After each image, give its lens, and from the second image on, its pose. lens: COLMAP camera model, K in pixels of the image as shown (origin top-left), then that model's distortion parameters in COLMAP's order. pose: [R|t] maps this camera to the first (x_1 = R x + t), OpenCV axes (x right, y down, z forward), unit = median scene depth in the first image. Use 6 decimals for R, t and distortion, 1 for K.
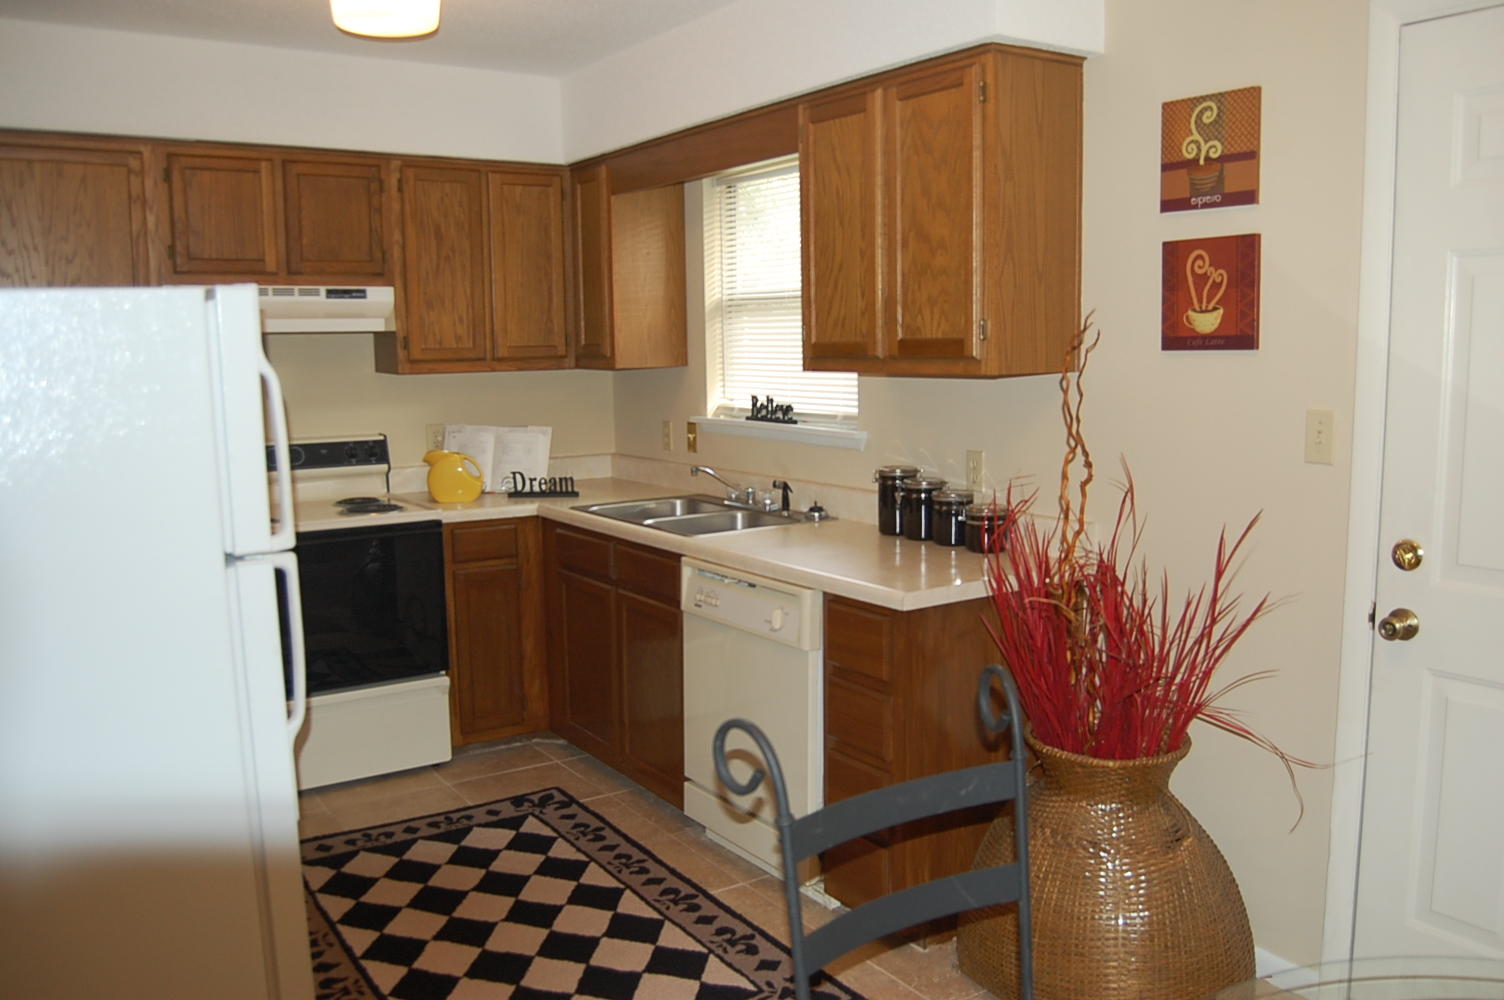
lens RADIAL K [[1227.7, 0, 752.0], [0, 1227.7, 500.0], [0, 0, 1]] dist [-0.069959, 0.000471]
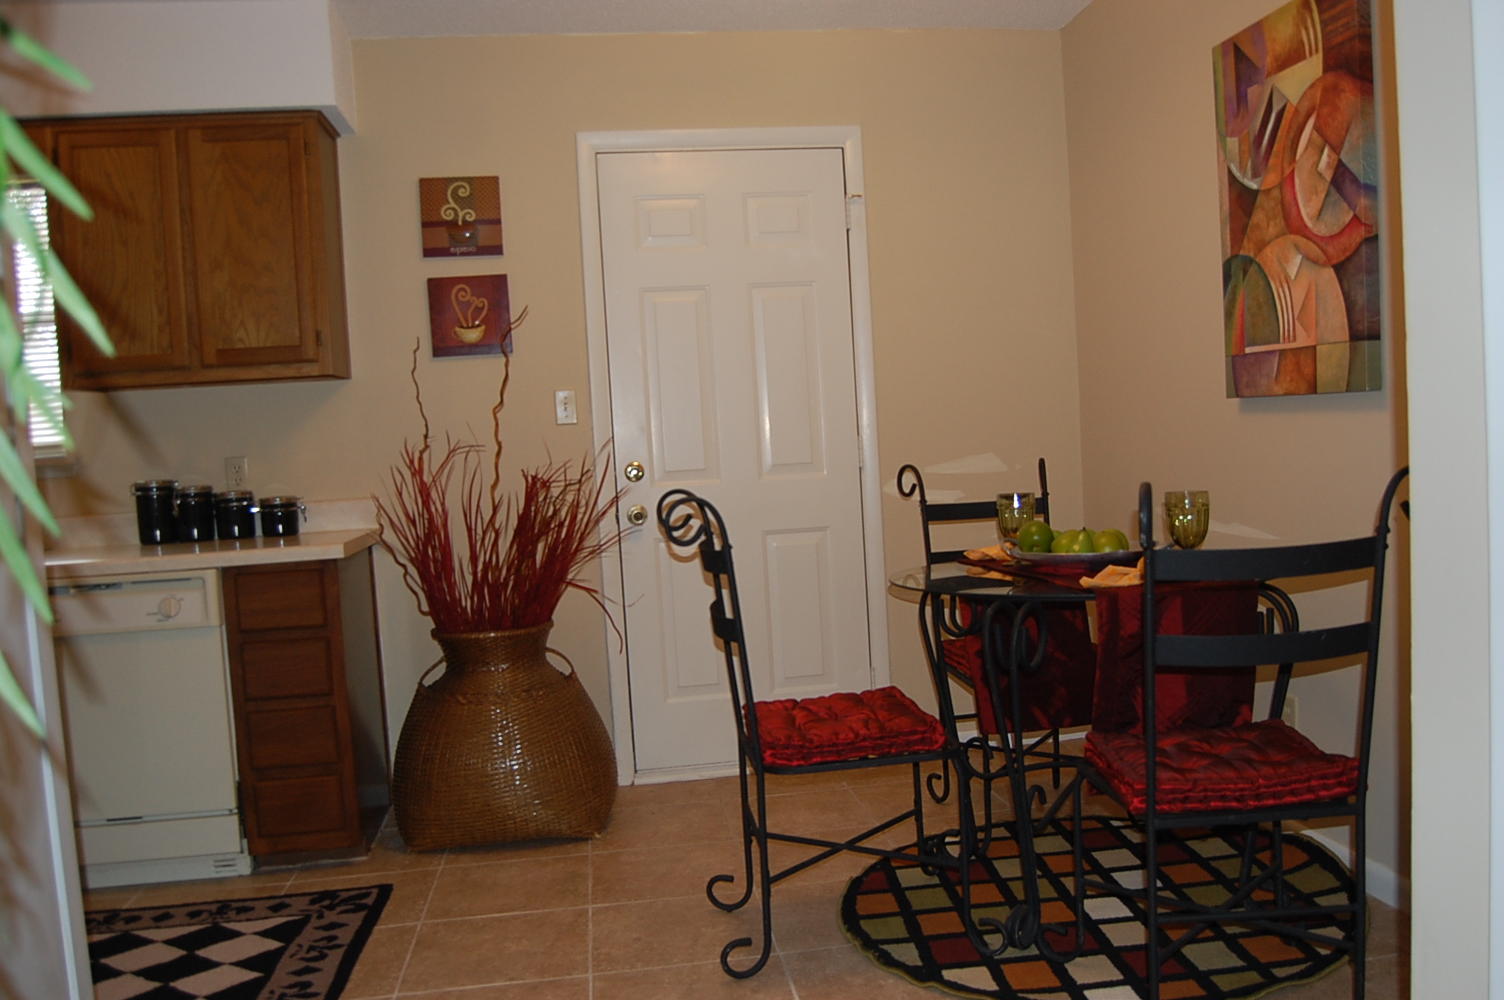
lens RADIAL K [[1227.7, 0, 752.0], [0, 1227.7, 500.0], [0, 0, 1]] dist [-0.069959, 0.000471]
pose [[0.442871, -0.054748, 0.894912, -0.755449], [0.166568, 0.985782, -0.022124, 0.126943], [-0.880977, 0.158862, 0.445693, 0.107760]]
